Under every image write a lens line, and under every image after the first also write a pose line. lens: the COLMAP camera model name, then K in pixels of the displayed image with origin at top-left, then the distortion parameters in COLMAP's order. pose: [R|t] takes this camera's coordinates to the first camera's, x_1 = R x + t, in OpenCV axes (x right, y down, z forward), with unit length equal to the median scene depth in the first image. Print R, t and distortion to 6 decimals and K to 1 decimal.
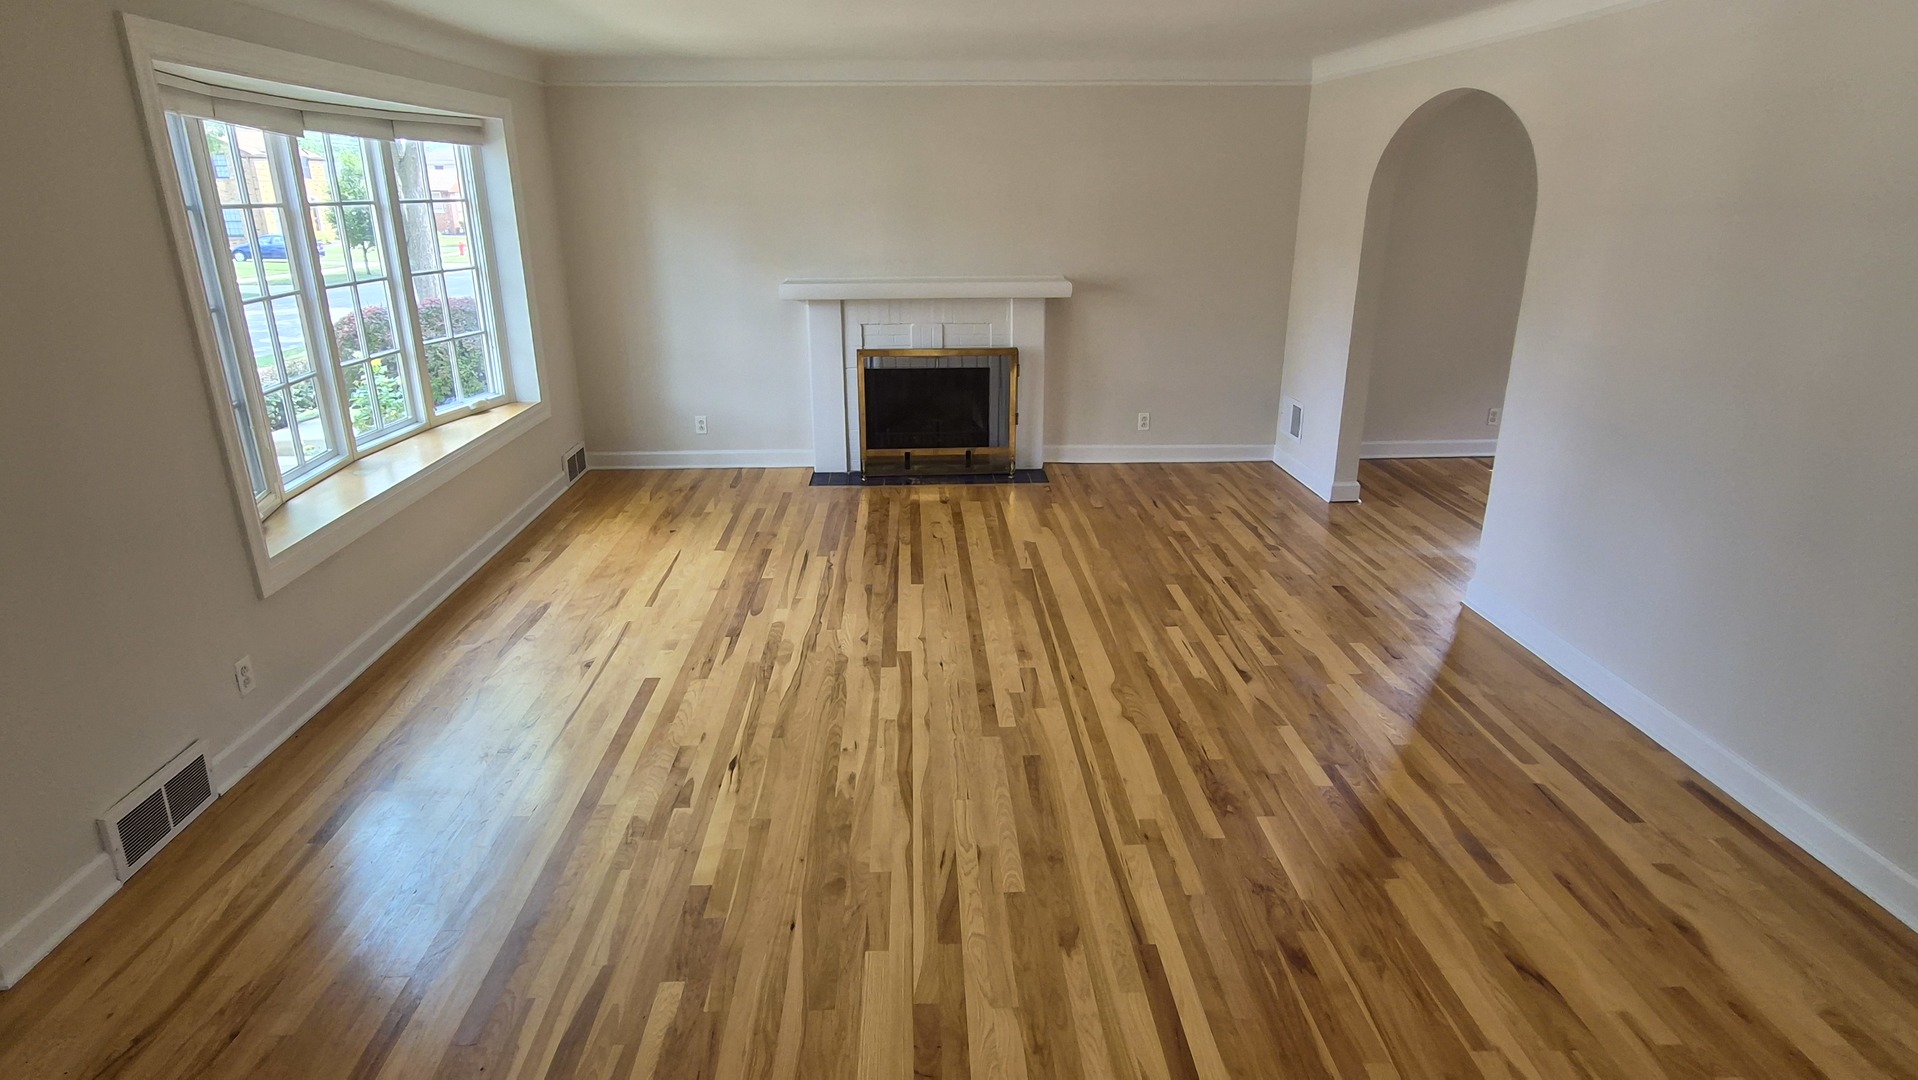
lens RADIAL K [[1015.0, 0, 955.9], [0, 1015.0, 532.8], [0, 0, 1]] dist [0.000594, -0.003613]
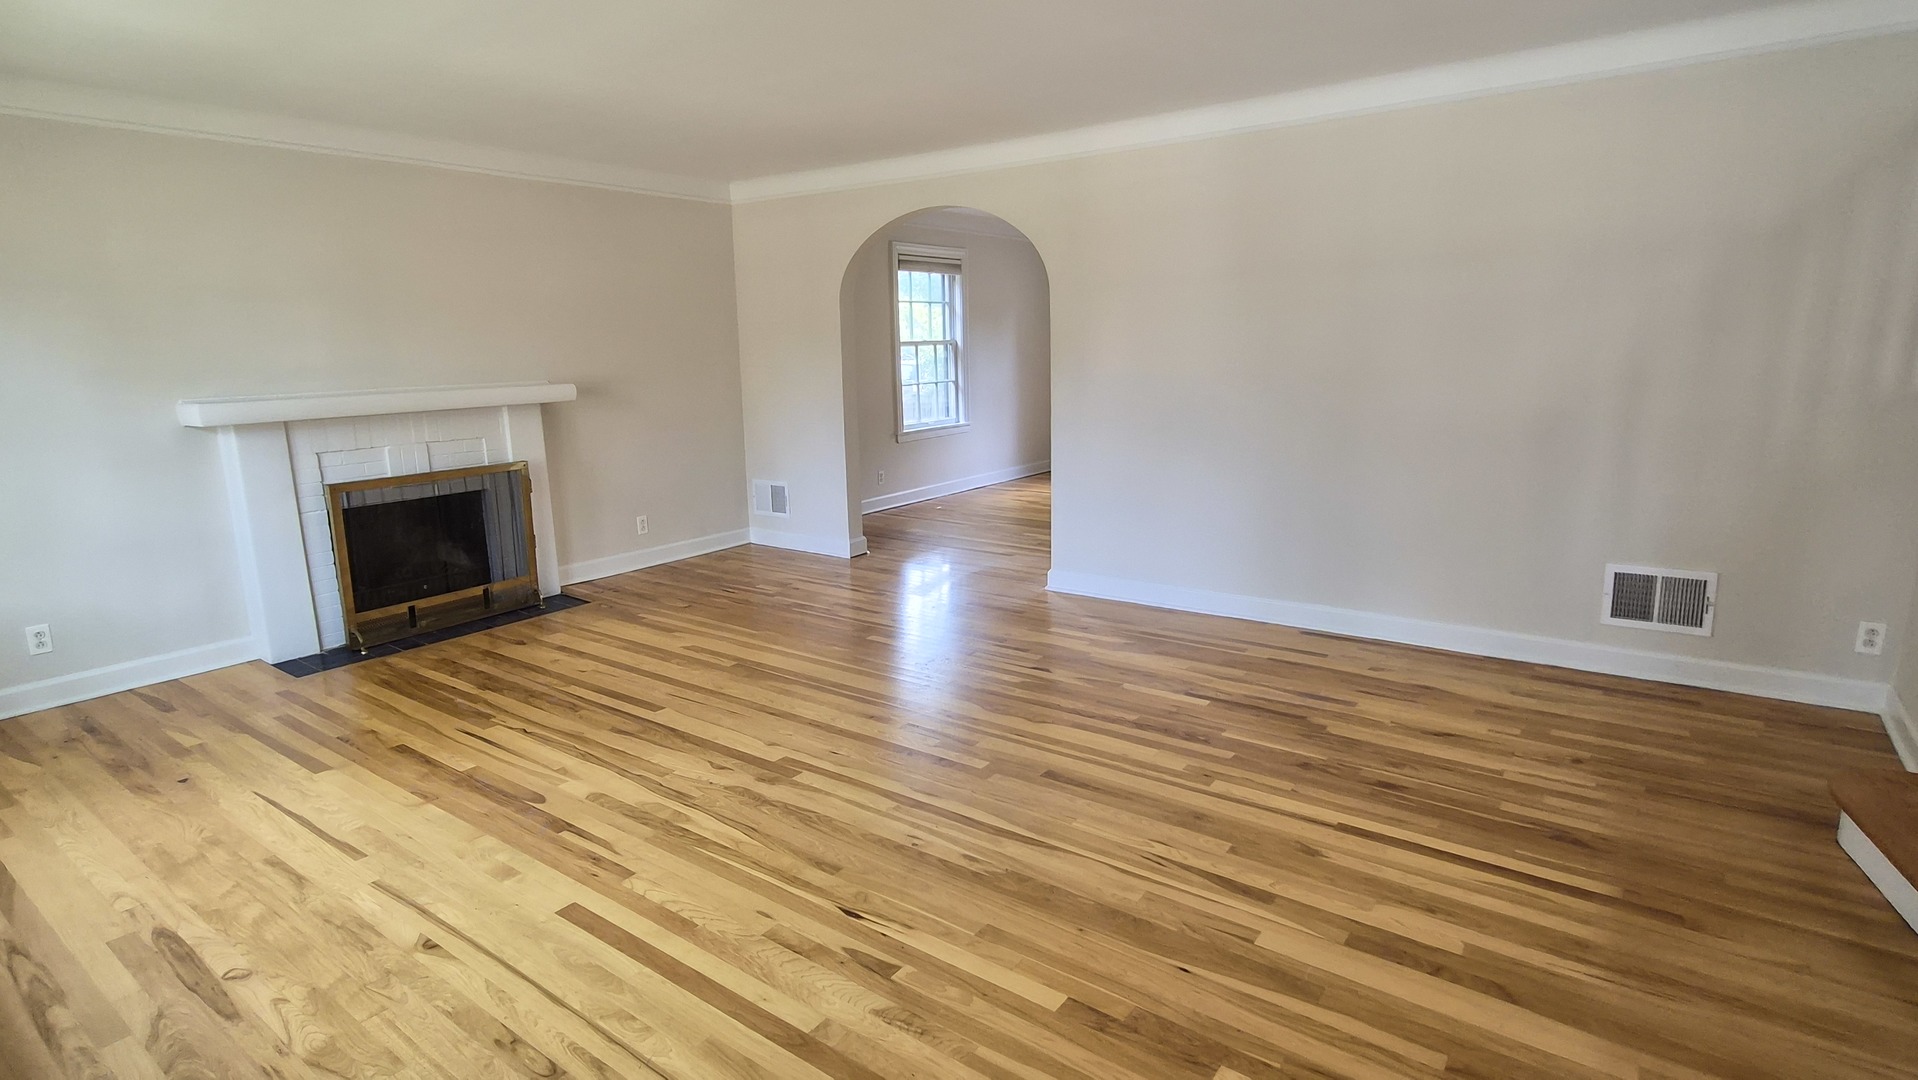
lens RADIAL K [[950.9, 0, 951.7], [0, 950.9, 540.5], [0, 0, 1]] dist [-0.003243, 0.000585]
pose [[0.627200, -0.170169, 0.760041, -0.479066], [0.267302, 0.963601, -0.004838, -0.017737], [-0.731553, 0.206194, 0.649857, 0.287764]]
